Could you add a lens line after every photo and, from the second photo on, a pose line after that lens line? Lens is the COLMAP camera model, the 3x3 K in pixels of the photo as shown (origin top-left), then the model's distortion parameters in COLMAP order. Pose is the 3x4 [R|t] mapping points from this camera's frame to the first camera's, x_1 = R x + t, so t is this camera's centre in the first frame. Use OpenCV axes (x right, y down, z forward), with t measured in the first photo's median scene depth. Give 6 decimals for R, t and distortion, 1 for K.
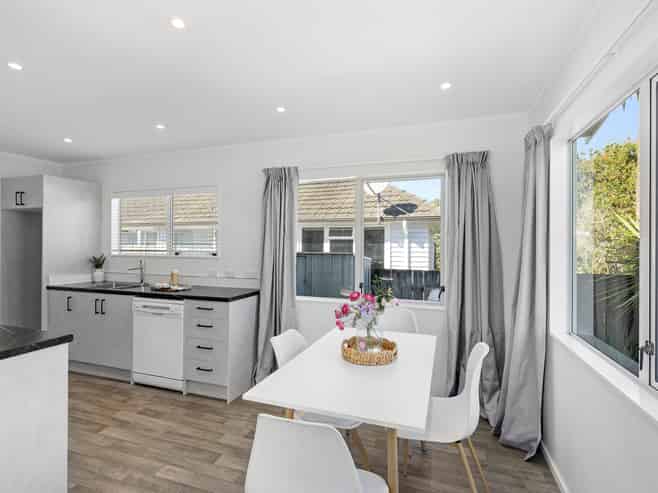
lens RADIAL K [[335.2, 0, 330.1], [0, 335.2, 244.7], [0, 0, 1]] dist [0.004573, -0.001441]
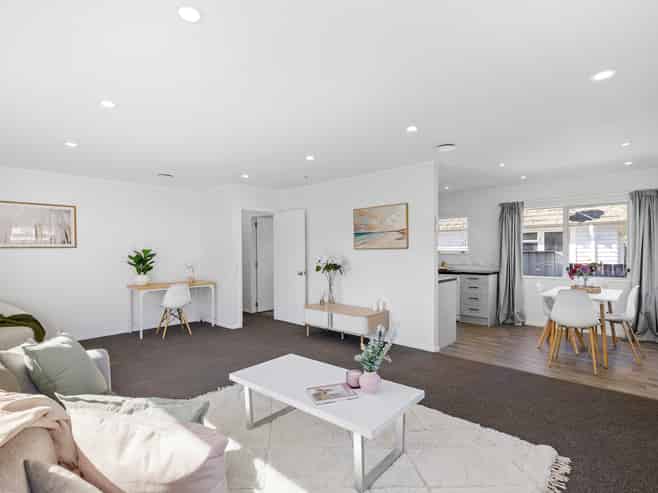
lens RADIAL K [[335.2, 0, 327.4], [0, 335.2, 250.6], [0, 0, 1]] dist [0.004573, -0.001441]
pose [[0.911576, -0.011118, -0.410980, -0.218526], [0.011733, 0.999931, -0.001025, 0.011650], [0.410963, -0.003887, 0.911644, -0.725770]]
